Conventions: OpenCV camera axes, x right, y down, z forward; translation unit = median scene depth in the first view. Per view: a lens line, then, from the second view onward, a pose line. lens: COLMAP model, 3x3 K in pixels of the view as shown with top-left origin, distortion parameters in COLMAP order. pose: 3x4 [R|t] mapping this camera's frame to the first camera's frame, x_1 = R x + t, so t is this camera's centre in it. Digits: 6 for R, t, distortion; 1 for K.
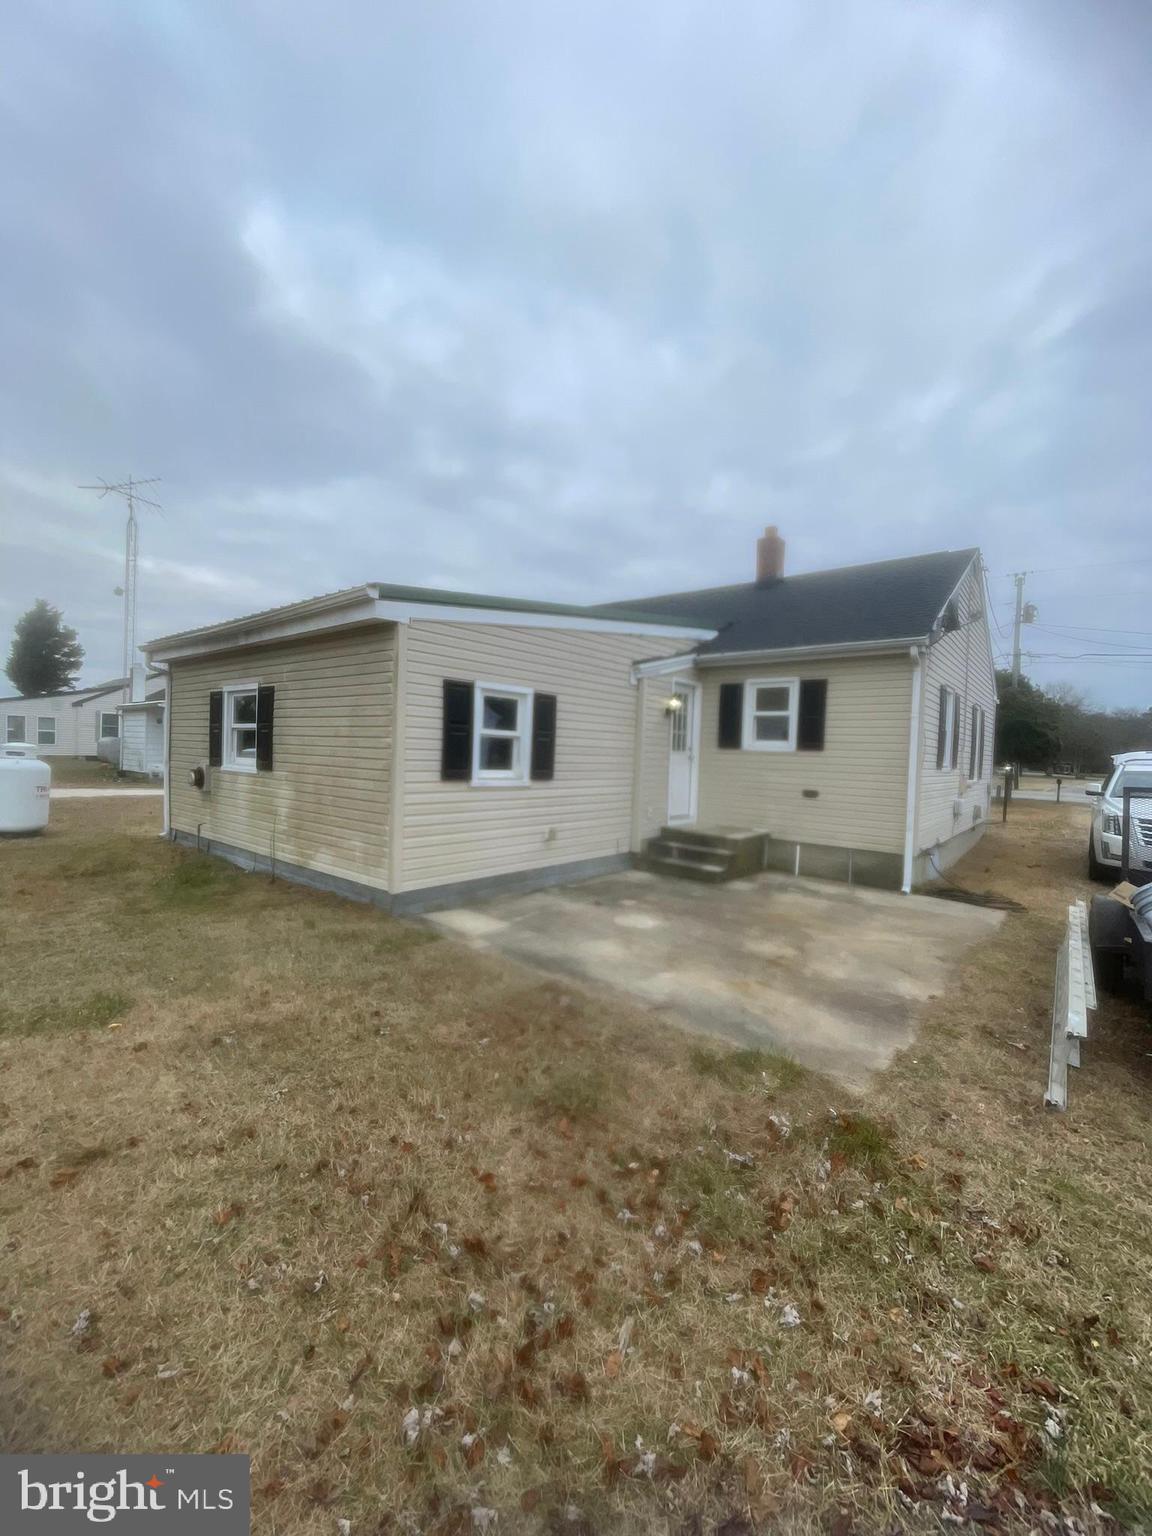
lens RADIAL K [[624.4, 0, 583.3], [0, 624.4, 769.2], [0, 0, 1]] dist [-0.012237, -0.000226]
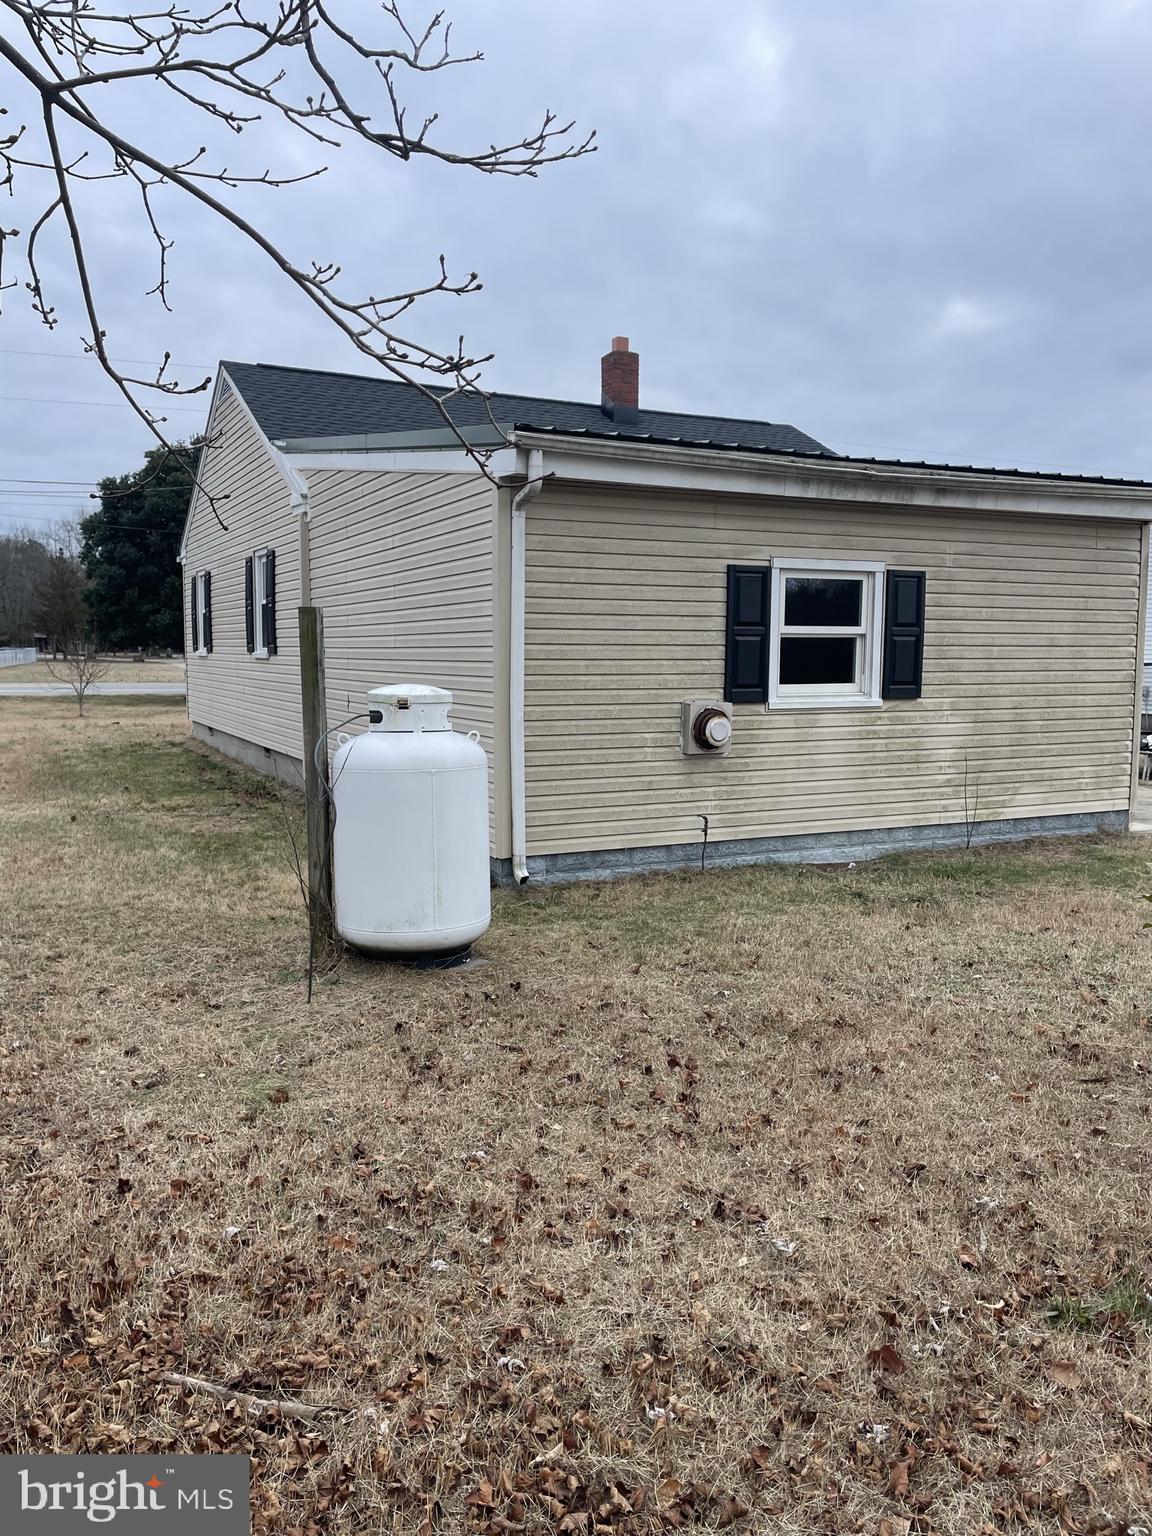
lens RADIAL K [[1159.8, 0, 582.4], [0, 1159.8, 777.2], [0, 0, 1]] dist [0.088638, -0.111580]
pose [[0.426737, -0.127860, 0.895292, -1.509620], [0.035850, 0.991569, 0.124521, -0.070313], [-0.903665, -0.021042, 0.427723, 0.659875]]
